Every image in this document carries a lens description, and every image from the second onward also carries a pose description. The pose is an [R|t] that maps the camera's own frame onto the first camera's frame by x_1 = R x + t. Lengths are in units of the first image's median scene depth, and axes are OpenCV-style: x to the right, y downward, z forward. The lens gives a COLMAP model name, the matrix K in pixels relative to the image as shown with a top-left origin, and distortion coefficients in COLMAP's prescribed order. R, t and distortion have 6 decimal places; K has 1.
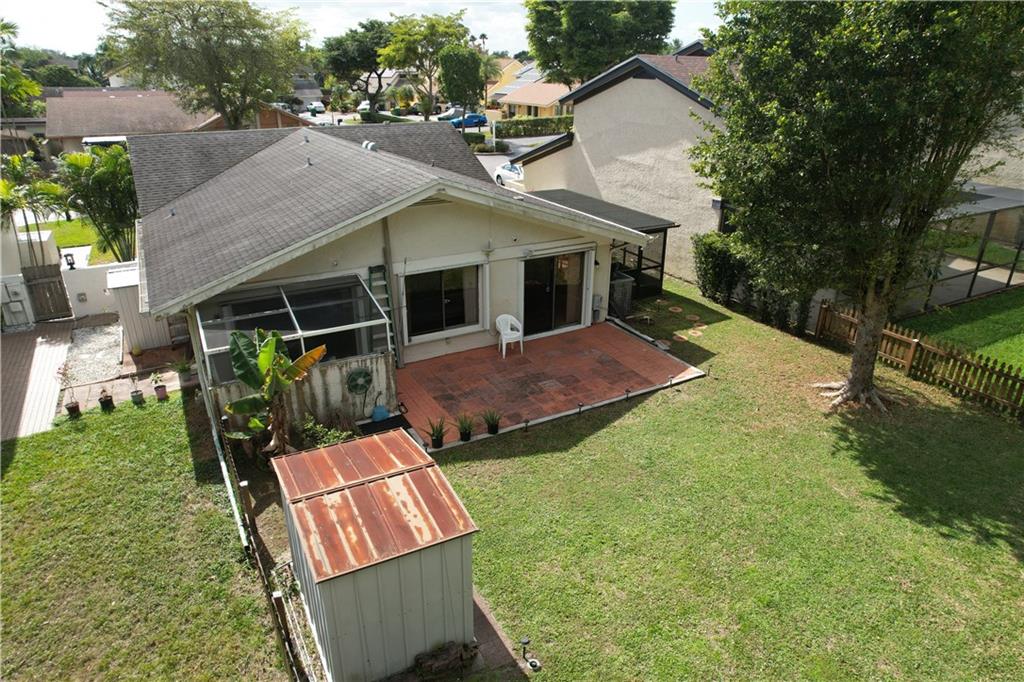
lens RADIAL K [[653.3, 0, 520.9], [0, 653.3, 337.8], [0, 0, 1]] dist [-0.077072, 0.067912]
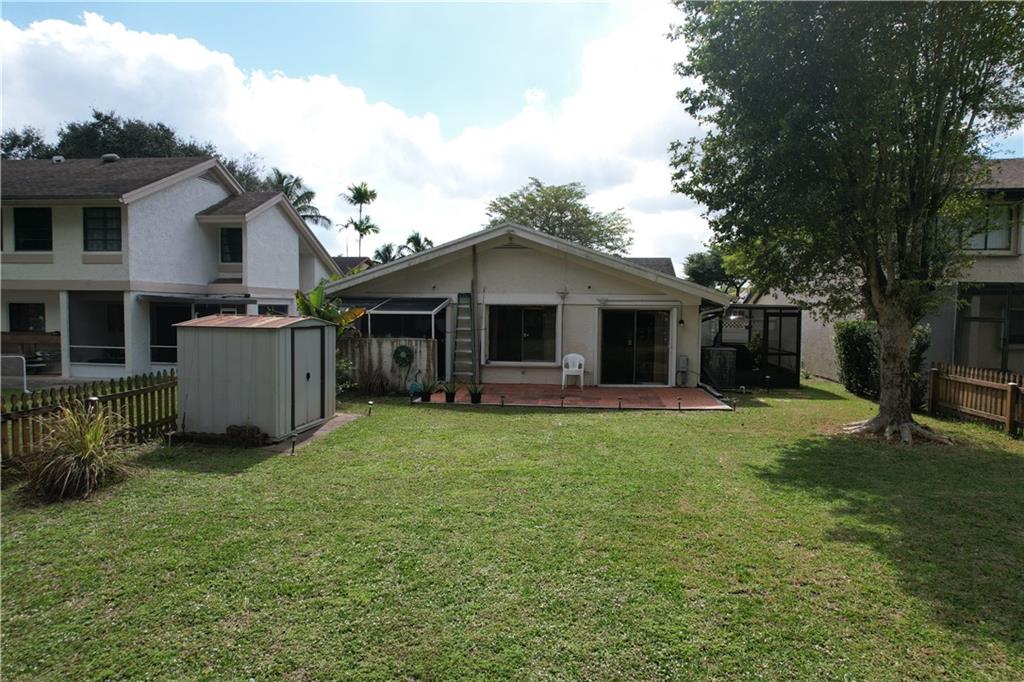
lens RADIAL K [[653.3, 0, 517.8], [0, 653.3, 343.6], [0, 0, 1]] dist [-0.077072, 0.067912]
pose [[0.813622, 0.030194, -0.580609, 0.608342], [-0.227964, 0.935250, -0.270815, 0.305296], [0.534838, 0.352699, 0.767823, 0.115355]]
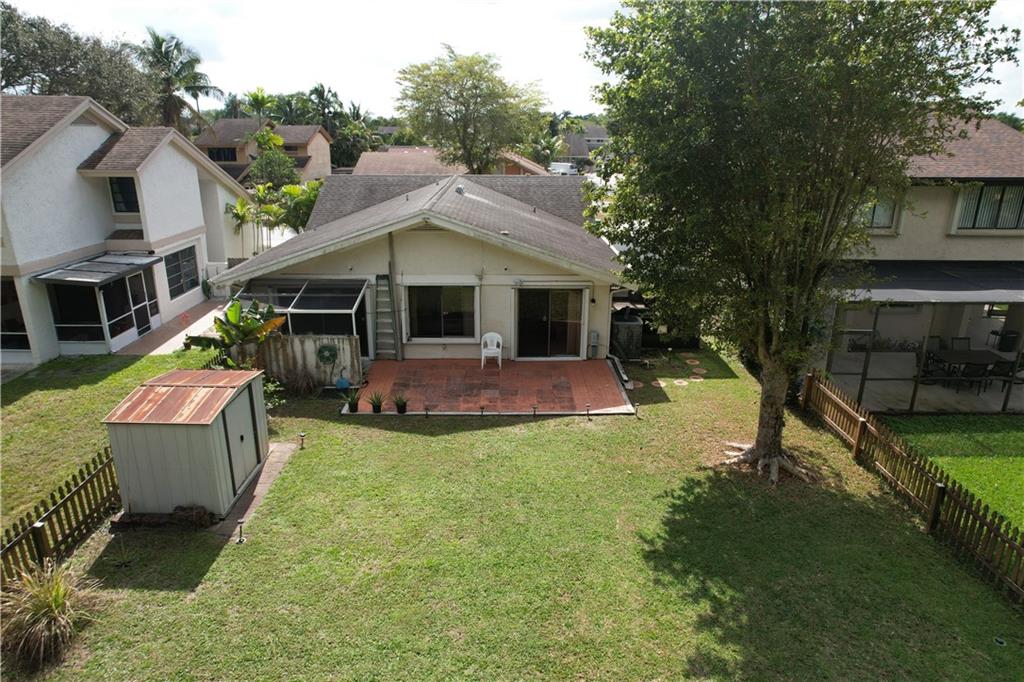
lens RADIAL K [[653.3, 0, 518.6], [0, 653.3, 342.9], [0, 0, 1]] dist [-0.077072, 0.067912]
pose [[0.880057, 0.145694, -0.451965, 0.614016], [-0.184267, 0.981968, -0.042255, 0.025872], [0.437658, 0.120469, 0.891034, -0.003965]]
